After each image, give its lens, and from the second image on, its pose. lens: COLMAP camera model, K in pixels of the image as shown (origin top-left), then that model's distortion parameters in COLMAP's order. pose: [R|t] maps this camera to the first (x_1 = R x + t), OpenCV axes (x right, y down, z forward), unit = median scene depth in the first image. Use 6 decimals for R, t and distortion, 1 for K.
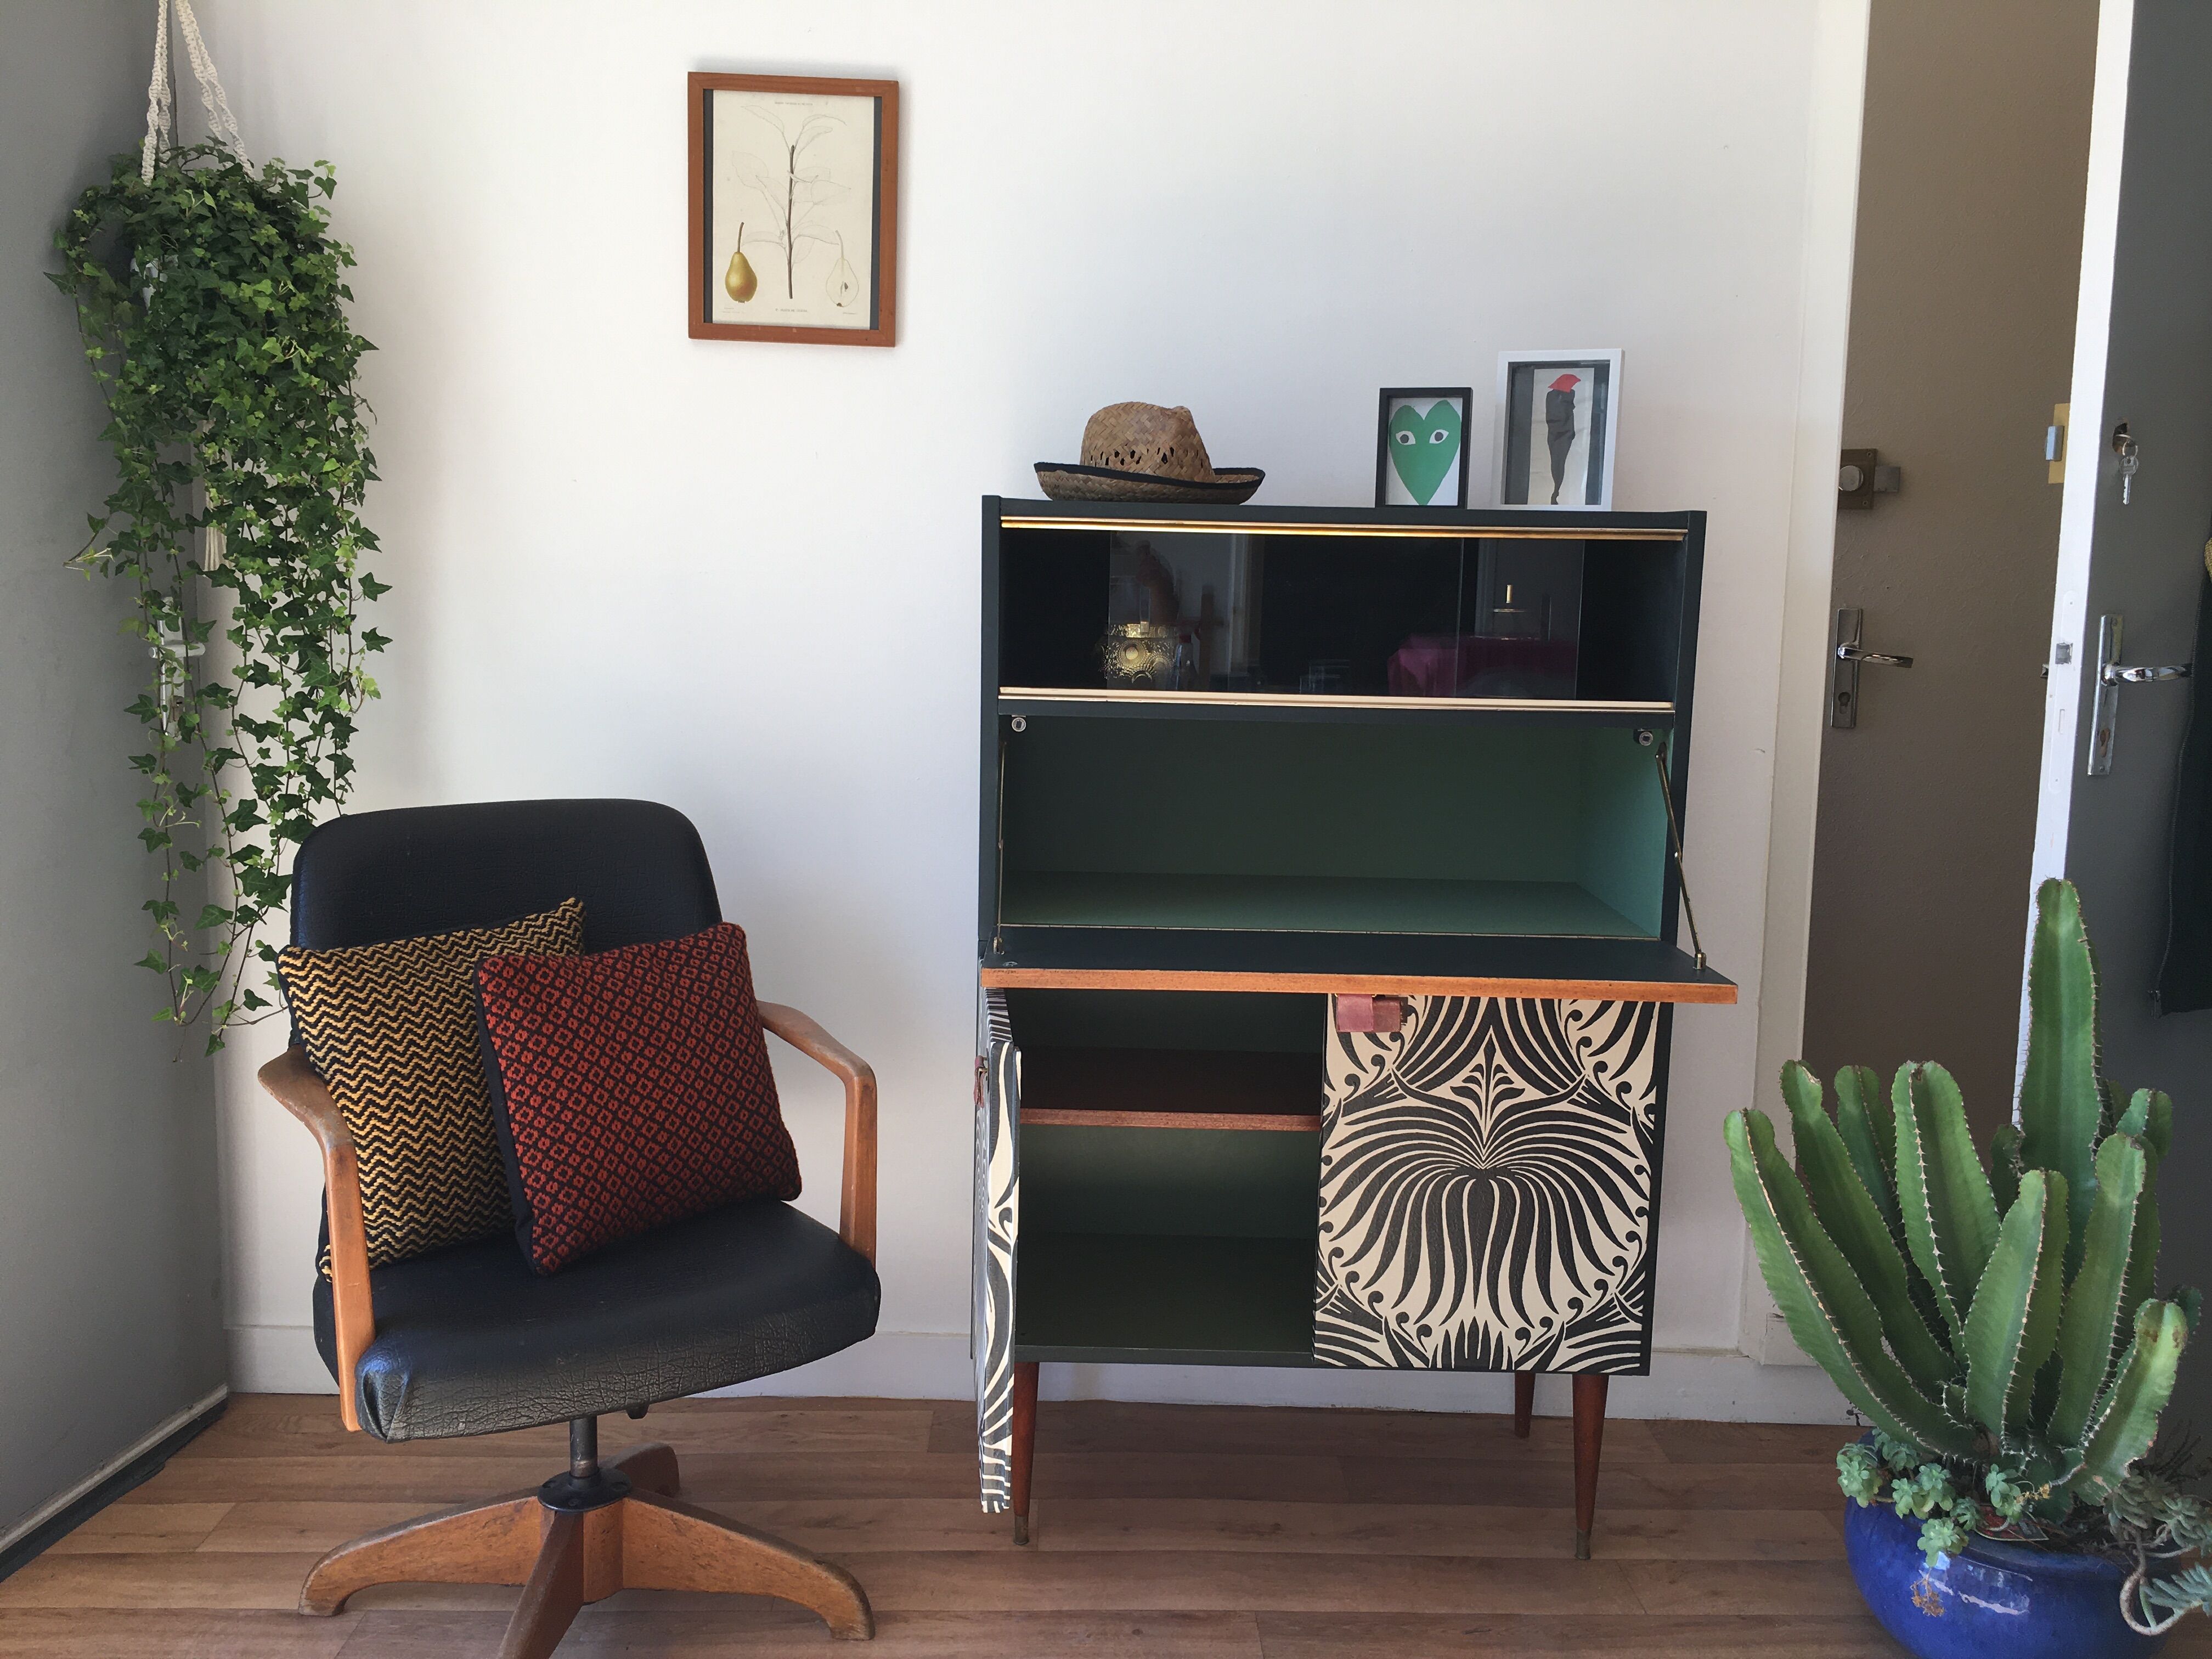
lens RADIAL K [[1872.7, 0, 1106.1], [0, 1872.7, 840.0], [0, 0, 1]] dist [0.077547, -0.110180]
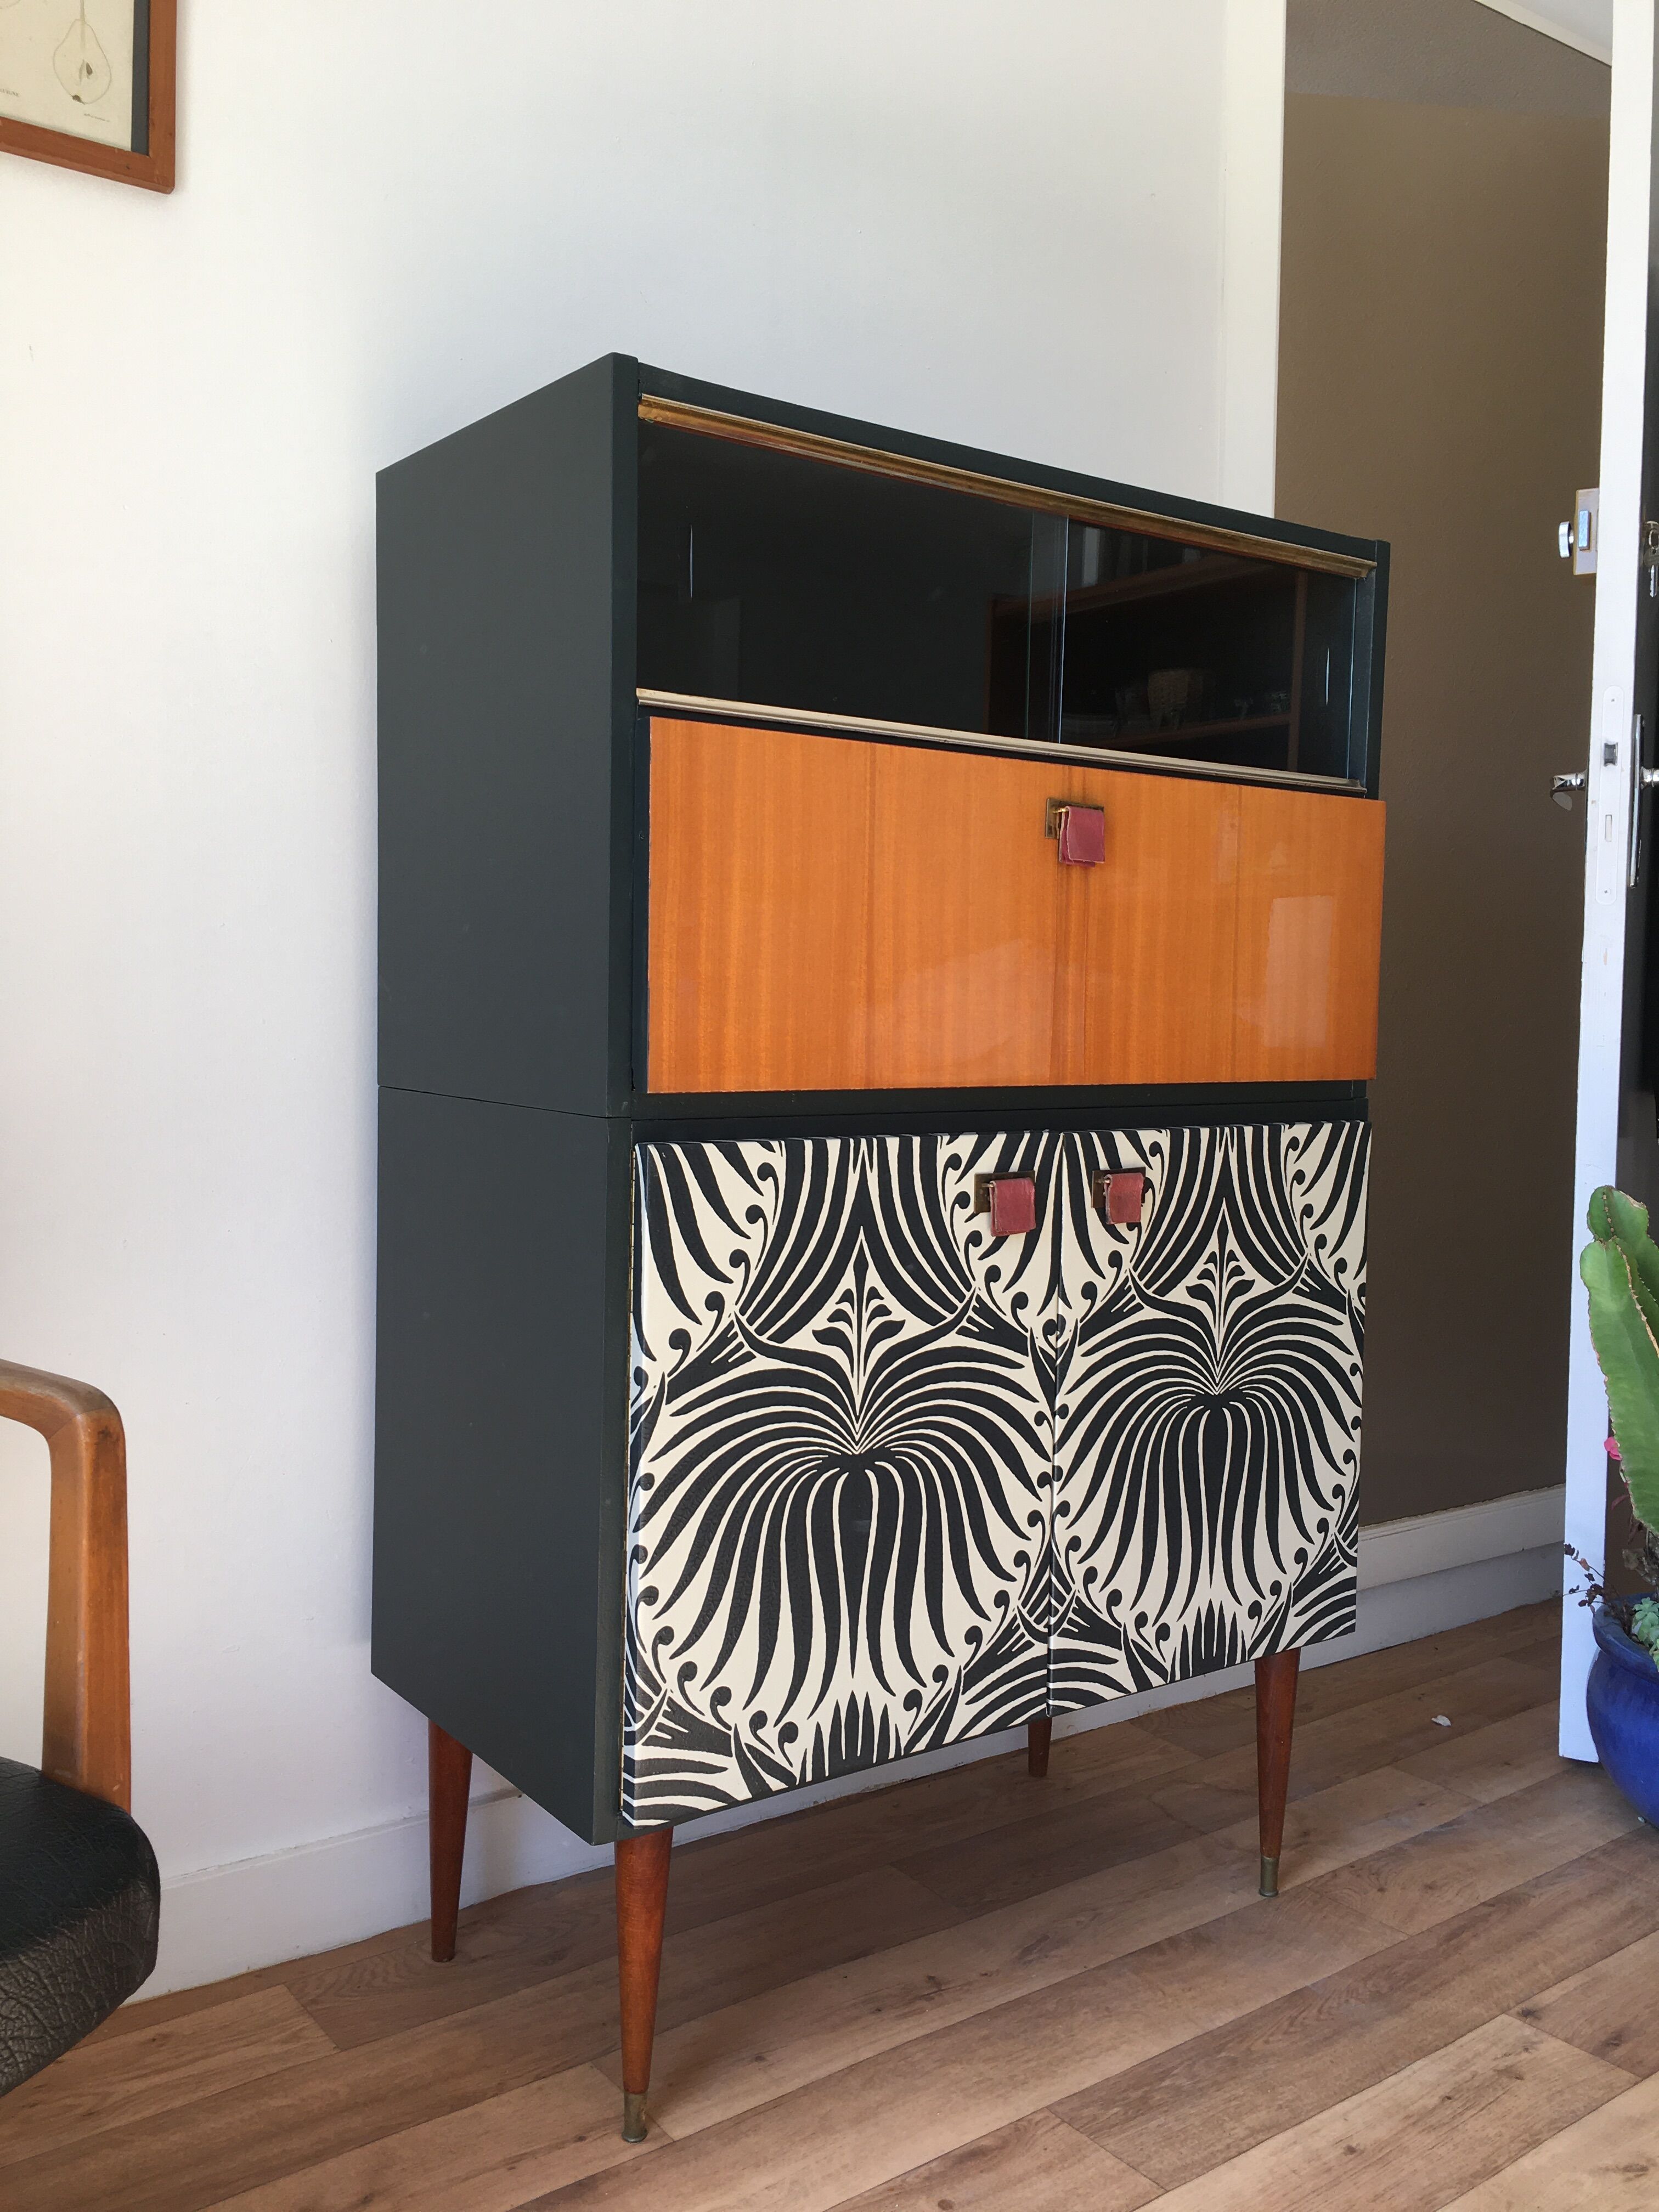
lens RADIAL K [[1872.7, 0, 841.4], [0, 1872.7, 1119.5], [0, 0, 1]] dist [0.077547, -0.110180]
pose [[0.812037, -0.046654, 0.581739, -0.345783], [0.084659, 0.995673, -0.038323, 0.081749], [-0.577433, 0.080369, 0.812472, 0.469151]]
